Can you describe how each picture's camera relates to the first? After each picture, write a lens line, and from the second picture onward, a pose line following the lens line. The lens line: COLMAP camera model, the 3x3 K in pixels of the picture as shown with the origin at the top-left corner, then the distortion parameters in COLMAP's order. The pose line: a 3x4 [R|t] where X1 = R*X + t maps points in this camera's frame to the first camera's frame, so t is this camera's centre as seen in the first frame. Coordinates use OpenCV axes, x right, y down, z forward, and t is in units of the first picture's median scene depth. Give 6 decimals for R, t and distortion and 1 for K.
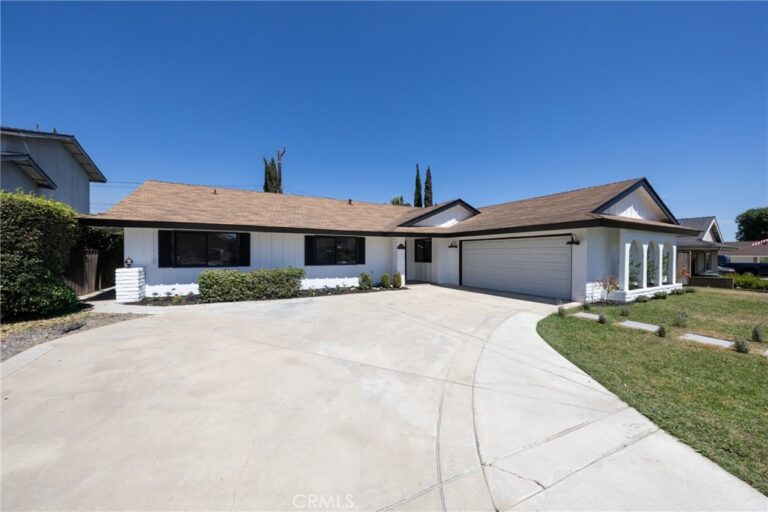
lens RADIAL K [[292.5, 0, 398.4], [0, 292.5, 253.6], [0, 0, 1]] dist [0.000172, 0.000005]
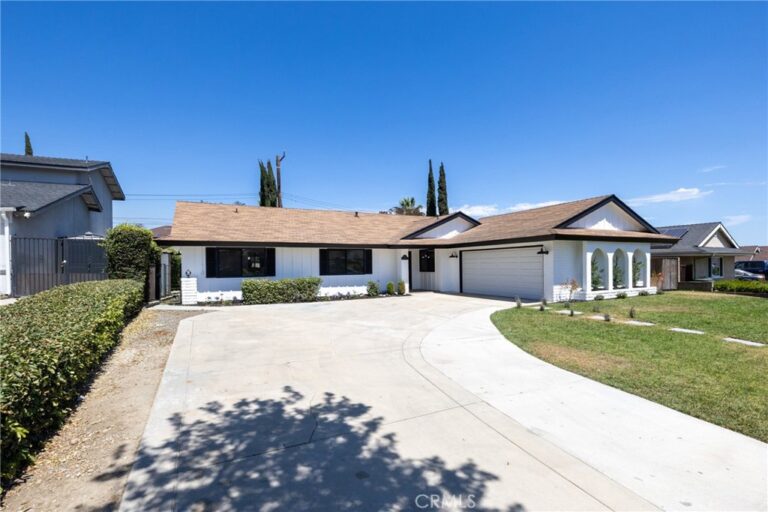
lens RADIAL K [[318.6, 0, 384.0], [0, 318.6, 256.0], [0, 0, 1]] dist [-0.000185, -0.000018]
pose [[0.997214, -0.016231, -0.072813, 0.021555], [0.014324, 0.999543, -0.026630, 0.001882], [0.073212, 0.025513, 0.996990, -0.227158]]
